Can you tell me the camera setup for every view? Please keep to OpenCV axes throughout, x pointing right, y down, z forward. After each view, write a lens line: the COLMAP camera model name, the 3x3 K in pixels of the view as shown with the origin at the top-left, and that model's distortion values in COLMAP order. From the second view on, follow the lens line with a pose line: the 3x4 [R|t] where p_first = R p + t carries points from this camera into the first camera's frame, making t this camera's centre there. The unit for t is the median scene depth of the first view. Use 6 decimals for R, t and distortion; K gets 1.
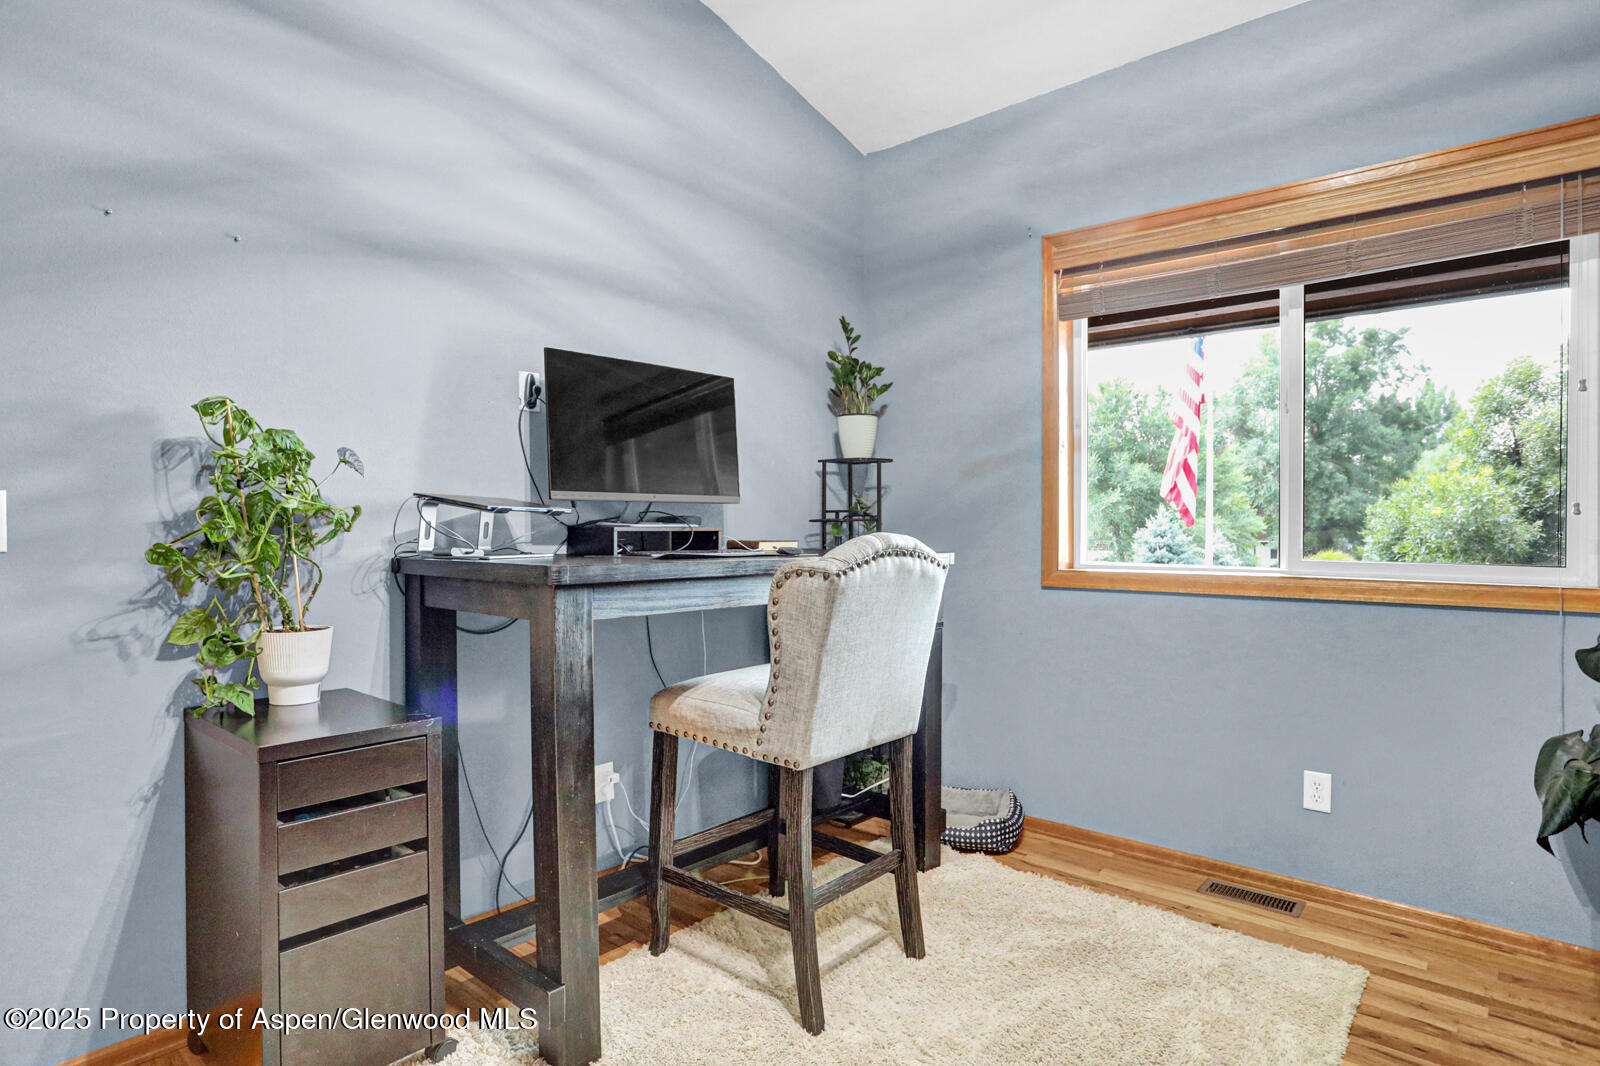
lens RADIAL K [[826.3, 0, 803.8], [0, 826.3, 532.9], [0, 0, 1]] dist [-0.002154, 0.001401]
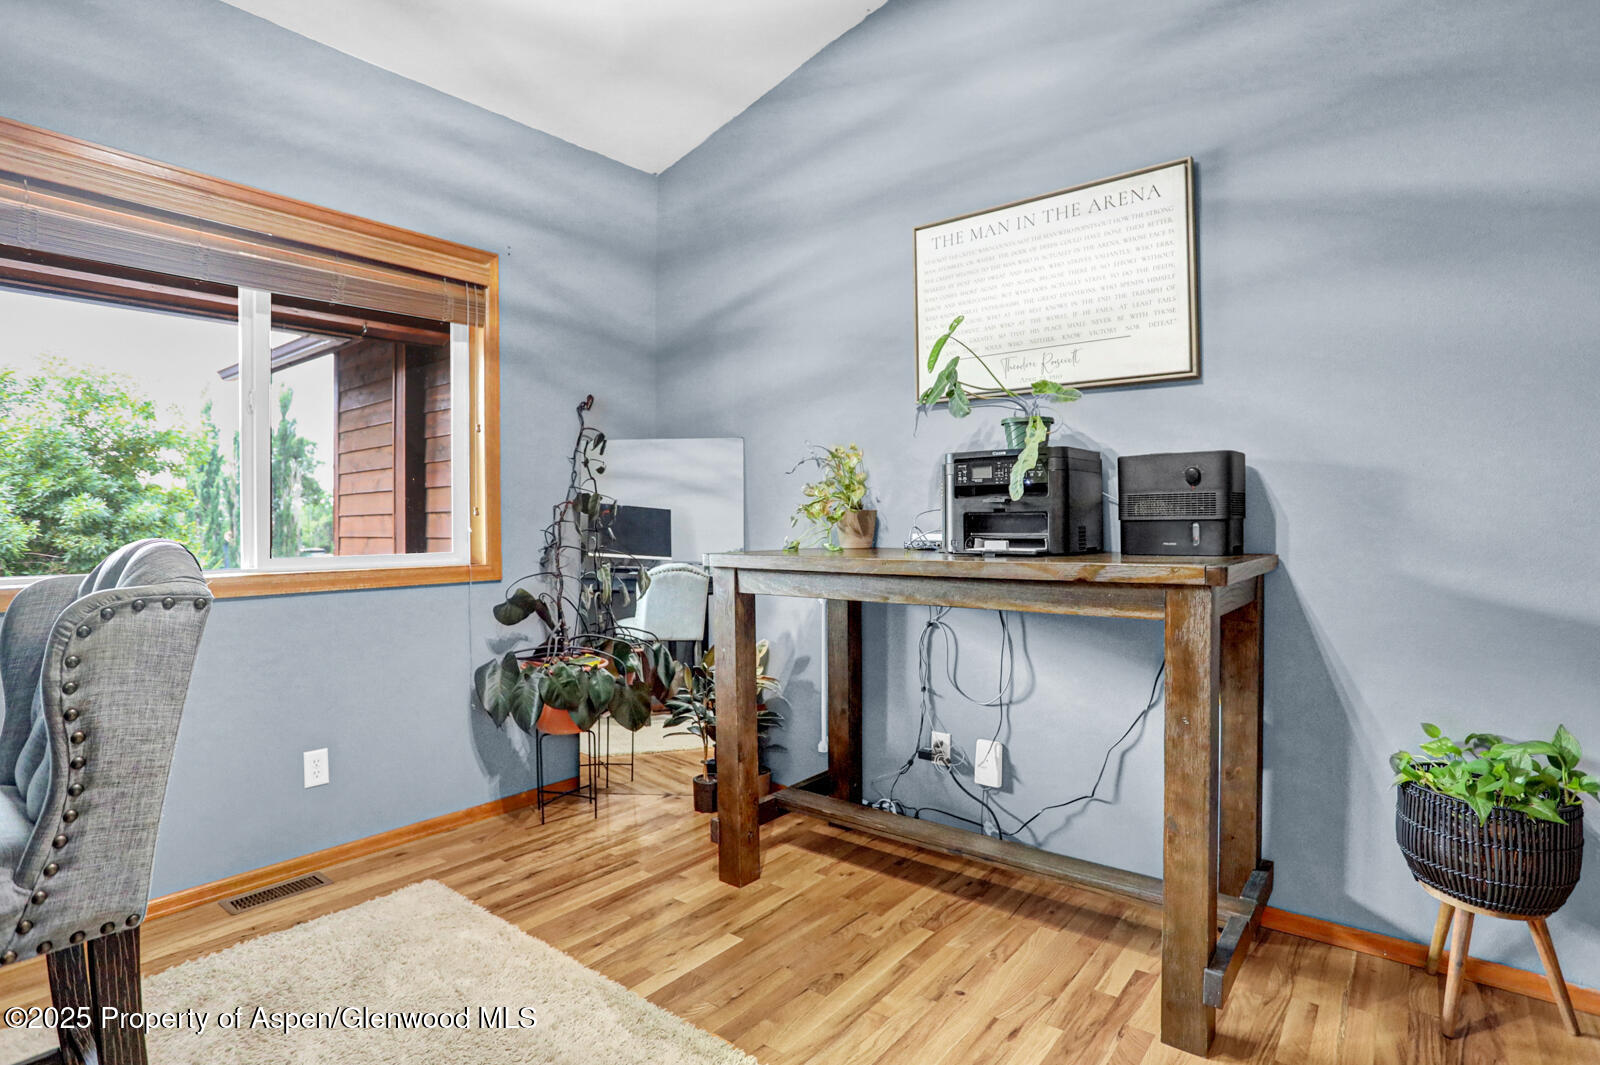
lens RADIAL K [[801.1, 0, 804.5], [0, 801.1, 525.2], [0, 0, 1]] dist [-0.066593, 0.027356]
pose [[-0.001790, -0.008431, 0.999963, -0.425492], [0.017468, 0.999812, 0.008461, -0.004721], [-0.999846, 0.017483, -0.001643, 0.369814]]
